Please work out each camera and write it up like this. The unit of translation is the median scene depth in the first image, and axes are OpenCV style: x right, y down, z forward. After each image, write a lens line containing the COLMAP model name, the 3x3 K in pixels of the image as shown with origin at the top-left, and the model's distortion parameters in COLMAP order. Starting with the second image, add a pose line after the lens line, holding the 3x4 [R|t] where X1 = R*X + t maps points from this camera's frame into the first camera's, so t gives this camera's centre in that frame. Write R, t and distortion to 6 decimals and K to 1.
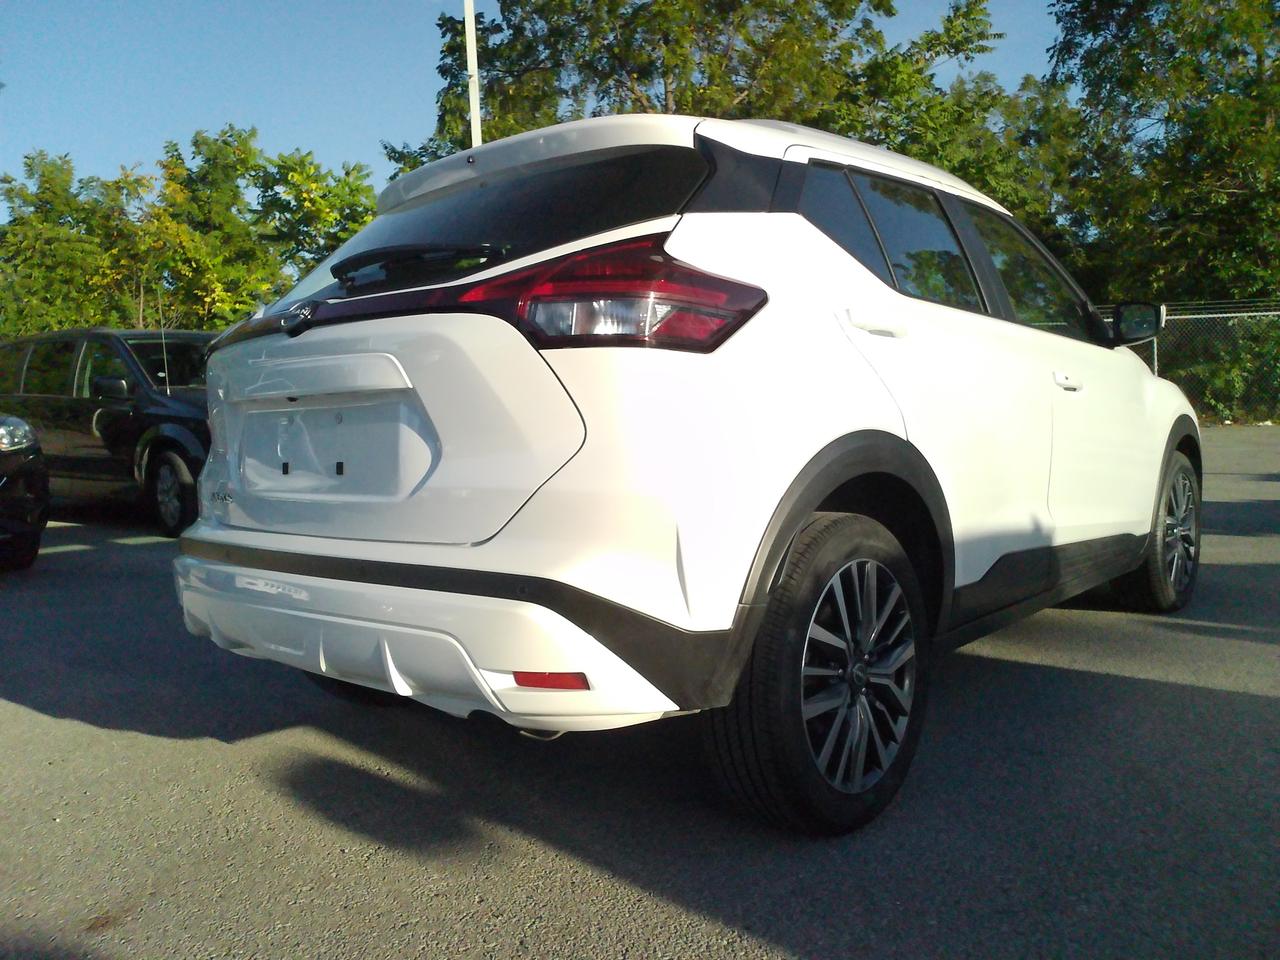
lens RADIAL K [[1027.0, 0, 640.0], [0, 1027.0, 480.0], [0, 0, 1]] dist [0.030114, -0.009755]
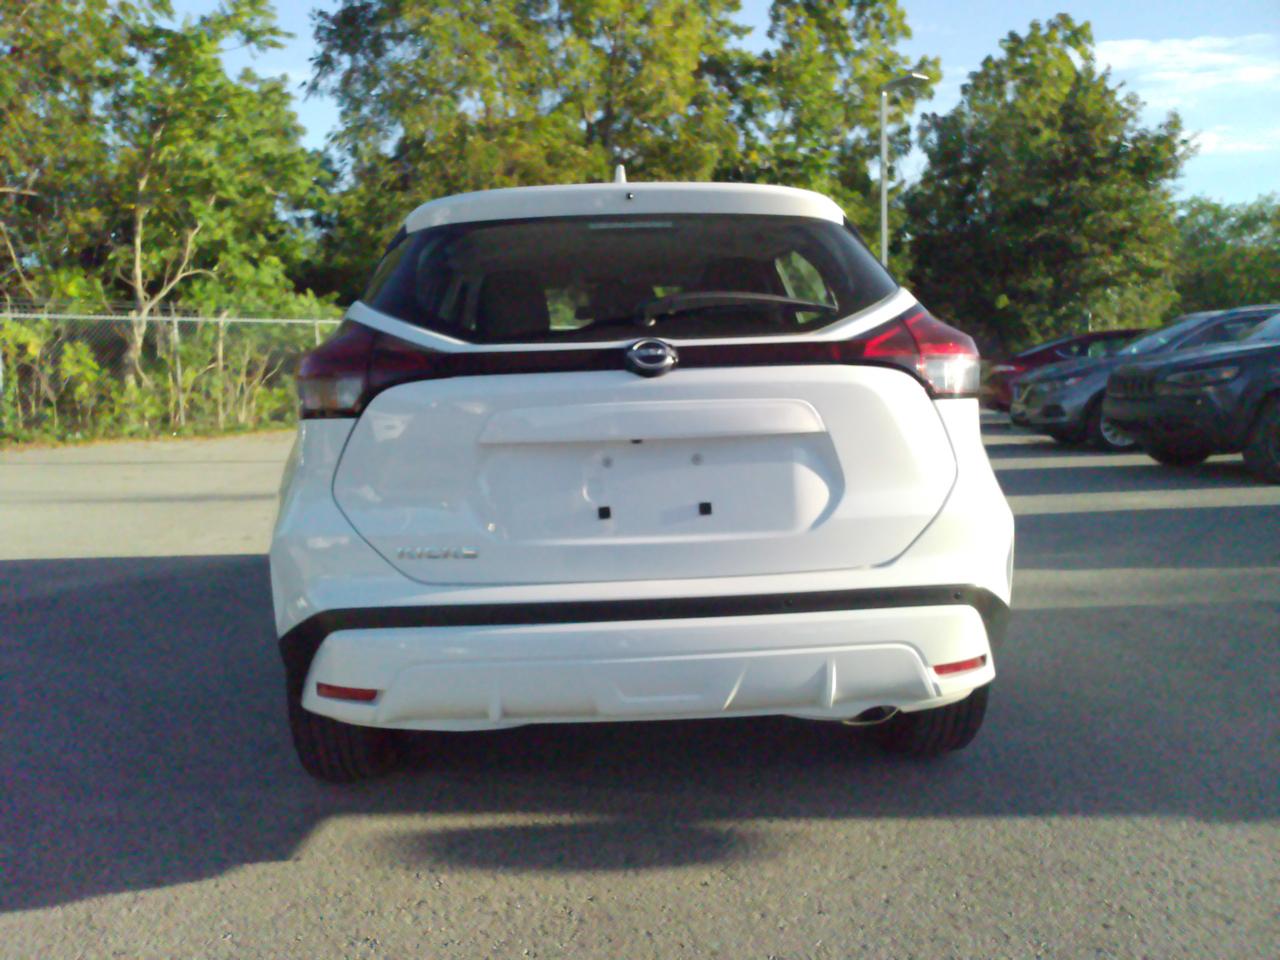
lens RADIAL K [[1027.0, 0, 640.0], [0, 1027.0, 480.0], [0, 0, 1]] dist [0.030114, -0.009755]
pose [[0.686697, -0.051160, 0.725141, -1.086438], [0.042174, 0.998644, 0.030518, -0.074079], [-0.725719, 0.009626, 0.687923, 0.359010]]
